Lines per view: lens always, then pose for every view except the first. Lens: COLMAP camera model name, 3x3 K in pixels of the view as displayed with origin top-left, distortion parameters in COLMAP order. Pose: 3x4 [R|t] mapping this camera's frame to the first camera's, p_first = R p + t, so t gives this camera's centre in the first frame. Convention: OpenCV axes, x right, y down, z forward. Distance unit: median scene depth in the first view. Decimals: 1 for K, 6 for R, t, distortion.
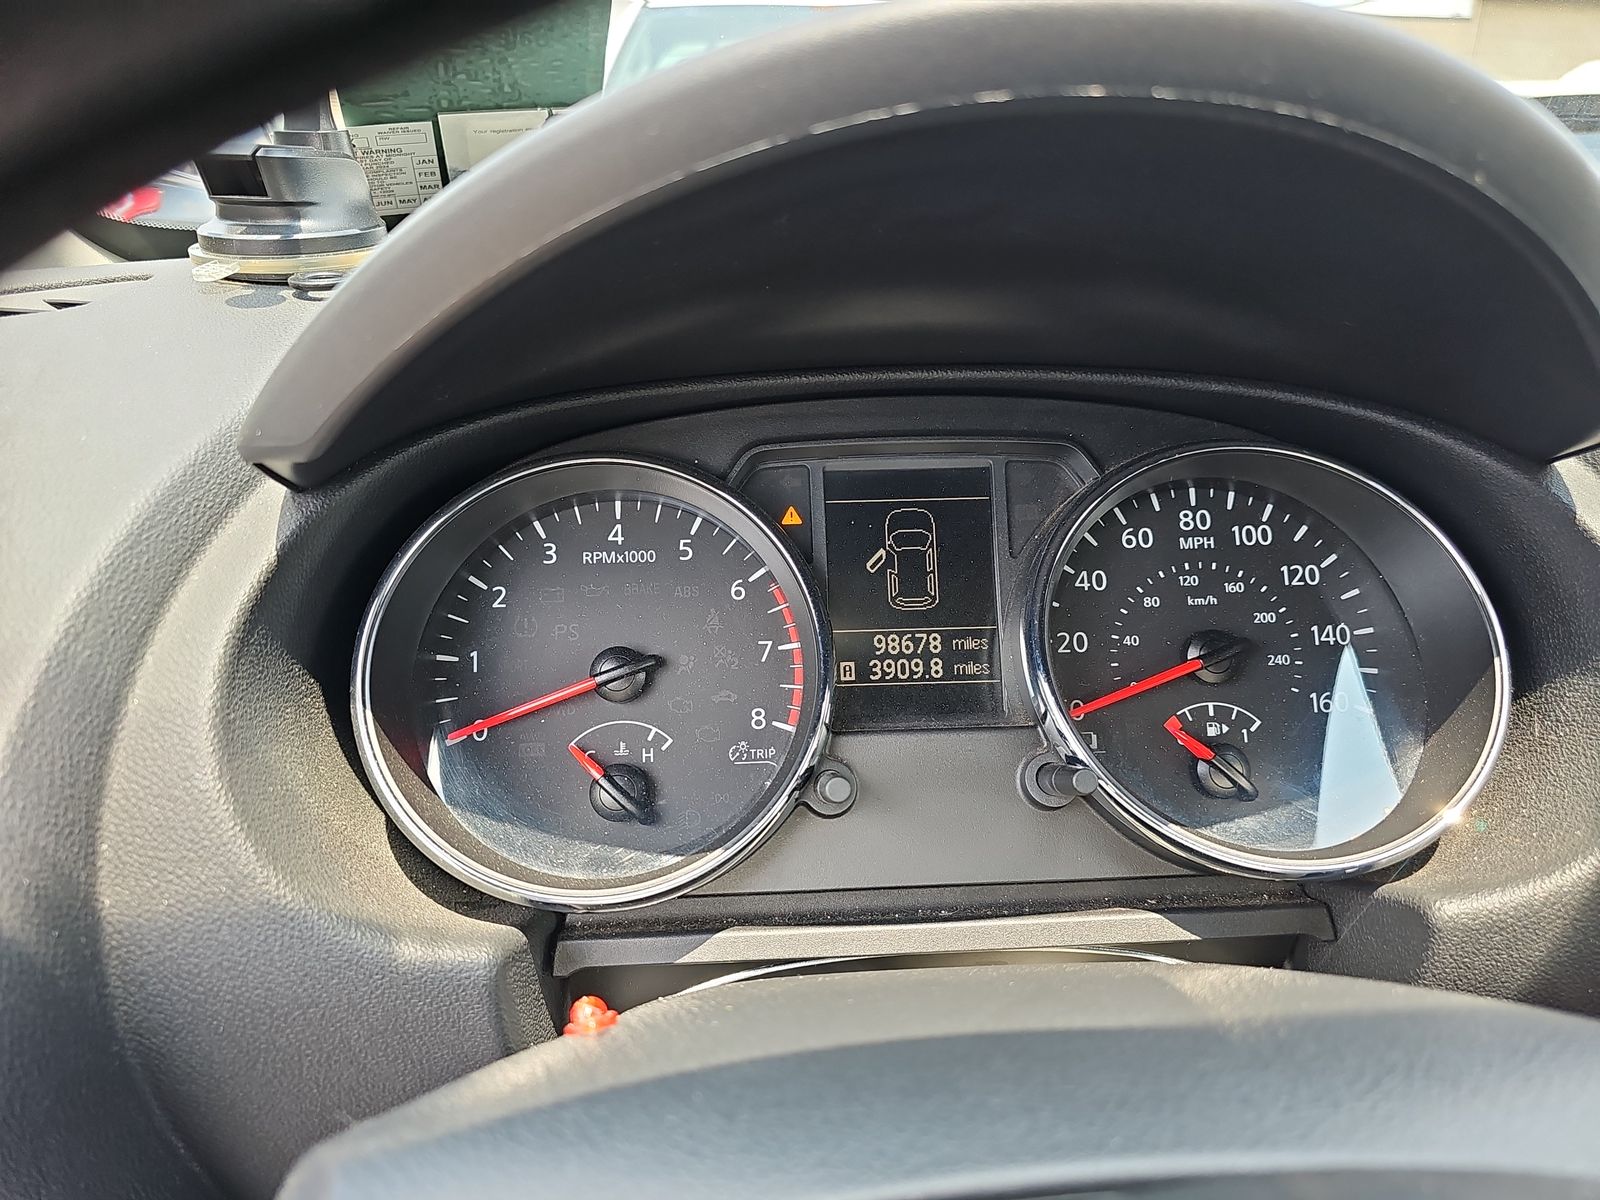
lens RADIAL K [[1082.6, 0, 809.1], [0, 1082.6, 603.2], [0, 0, 1]] dist [0.047688, -0.052261]
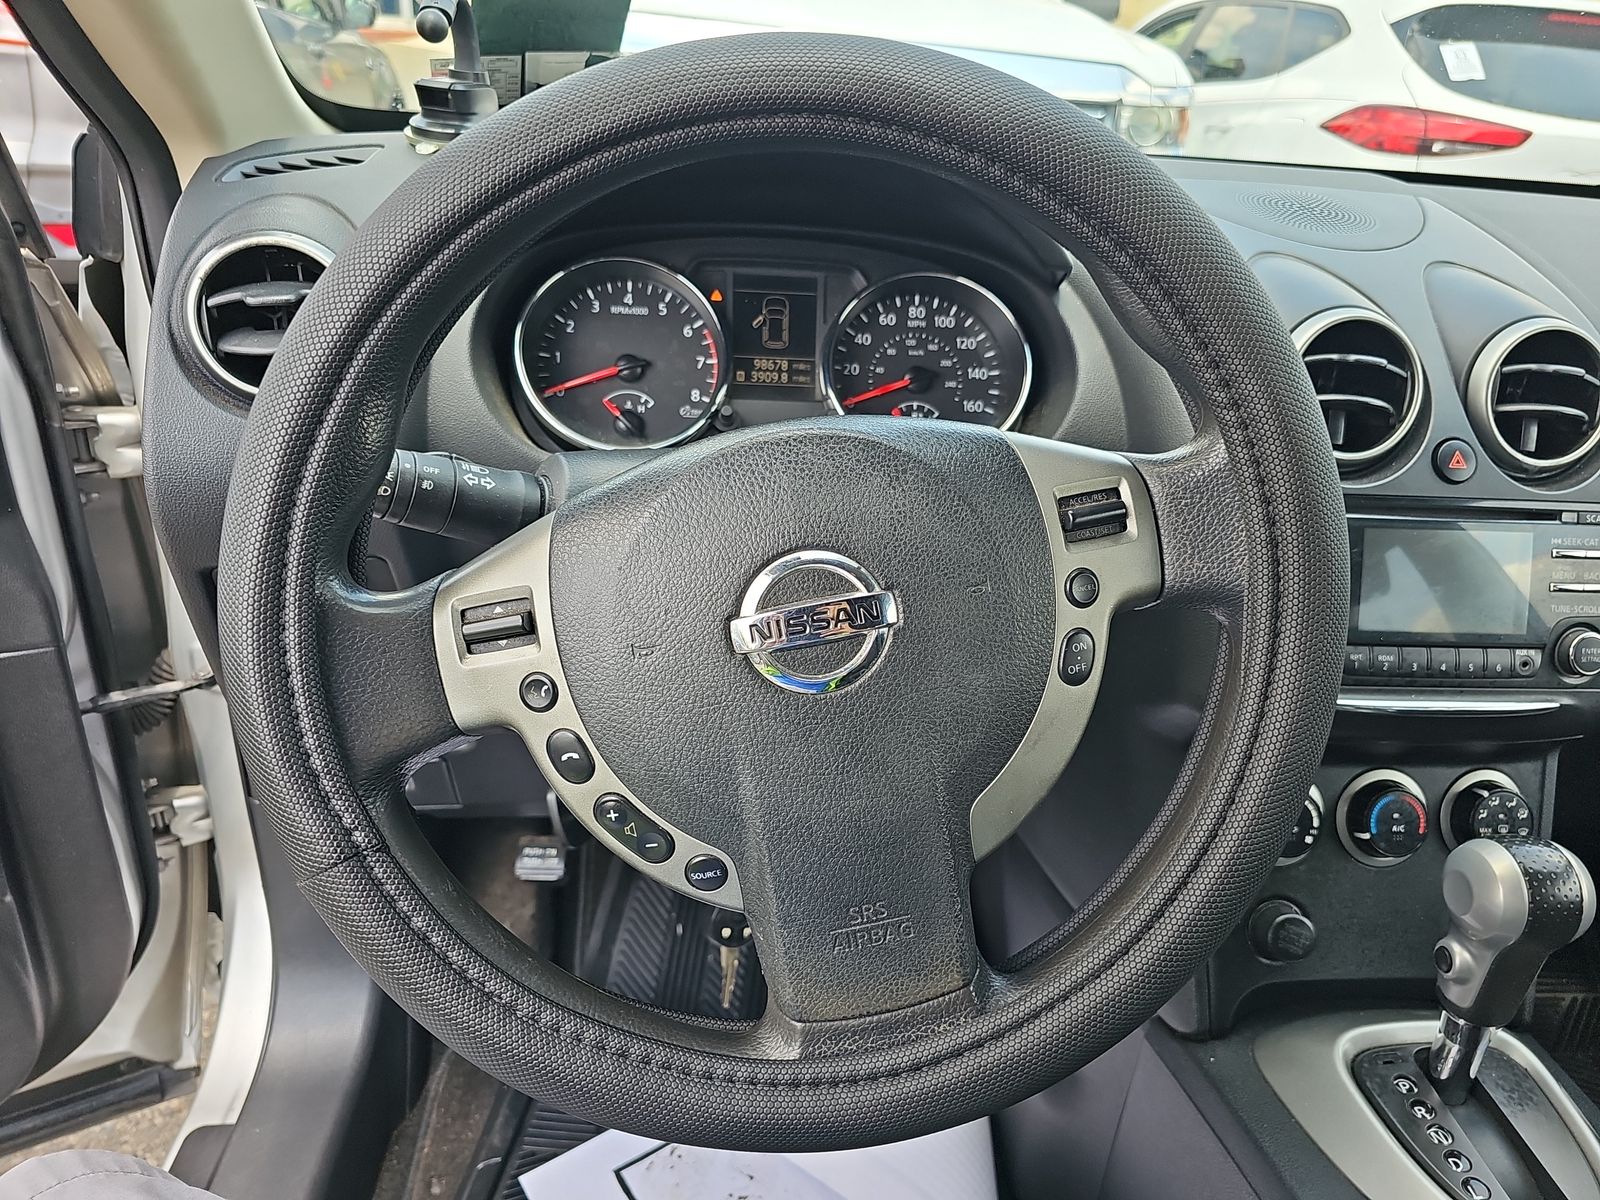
lens RADIAL K [[1049.8, 0, 821.6], [0, 1049.8, 603.5], [0, 0, 1]] dist [0.029333, -0.046655]
pose [[0.997287, 0.050095, 0.053937, 0.102607], [-0.056847, 0.989622, 0.131972, 0.216931], [-0.046766, -0.134680, 0.989785, -1.024260]]
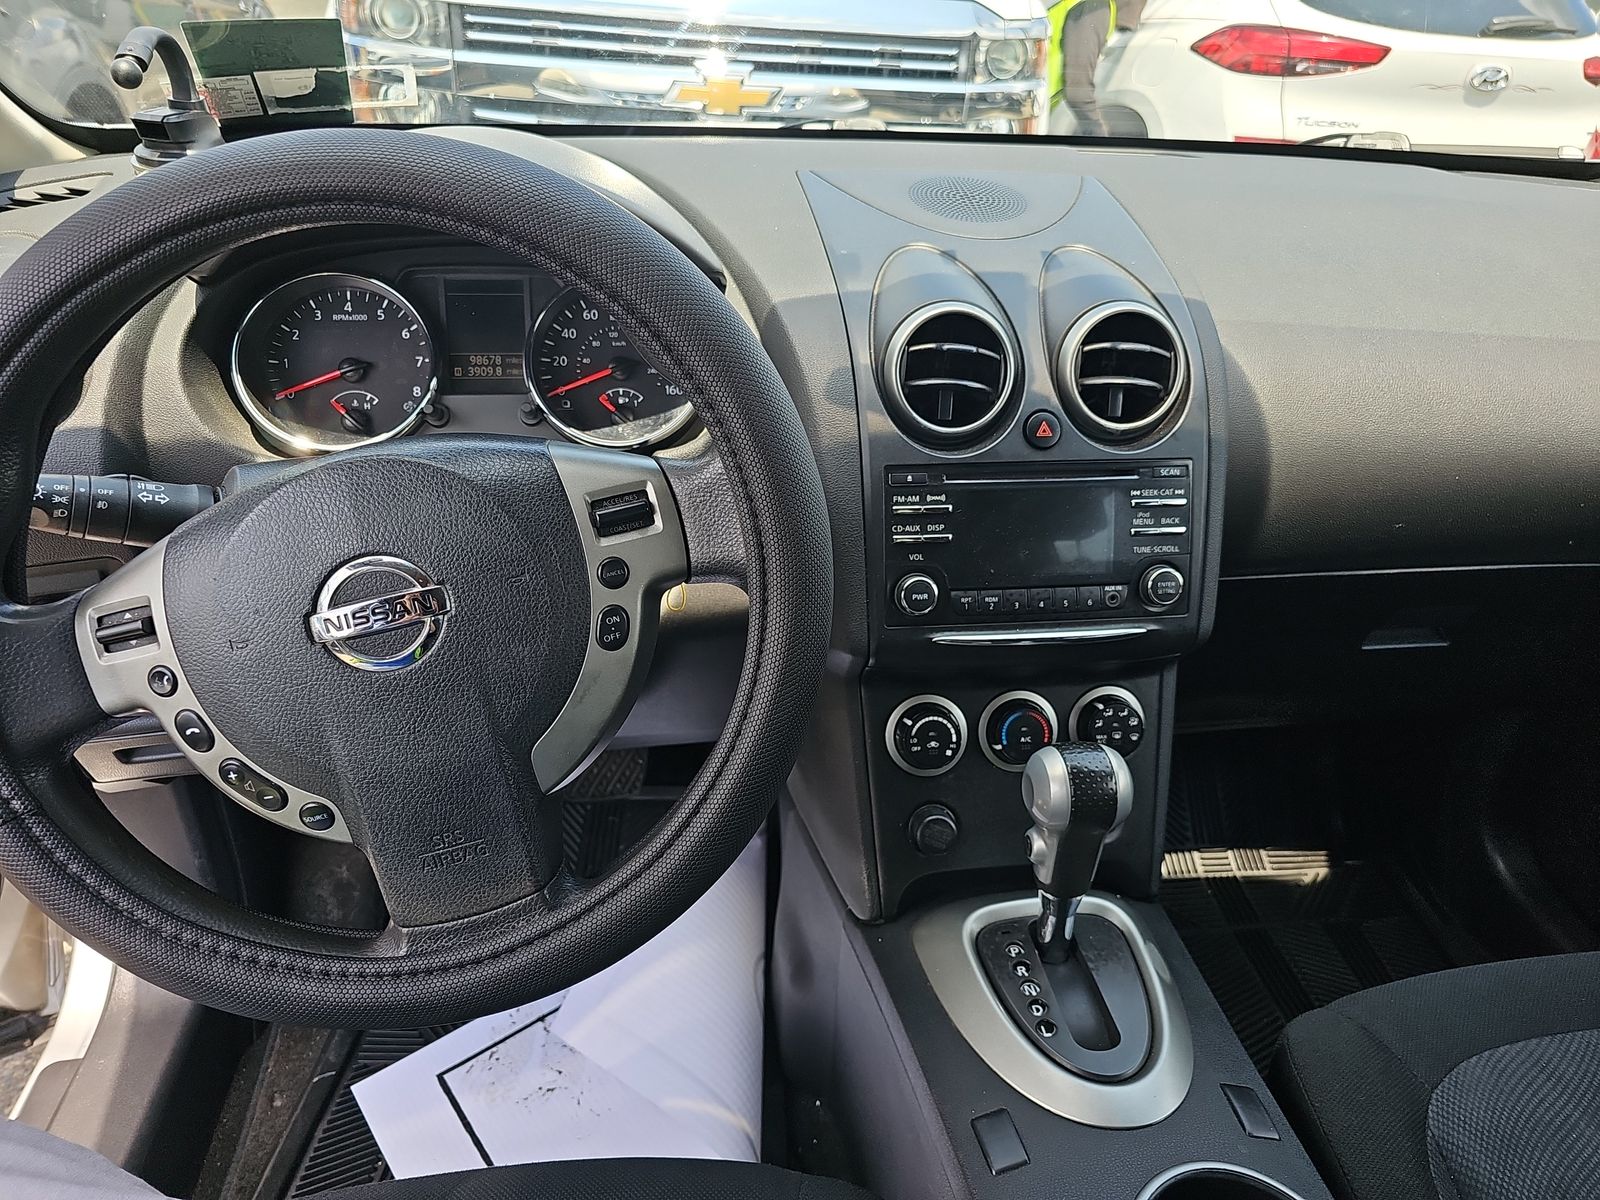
lens RADIAL K [[1035.0, 0, 800.0], [0, 1035.0, 600.0], [0, 0, 1]] dist [0.030537, -0.041973]
pose [[0.995018, -0.005226, 0.099559, 0.528939], [-0.013971, 0.981461, 0.191152, 0.106119], [-0.098712, -0.191590, 0.976498, -1.292309]]
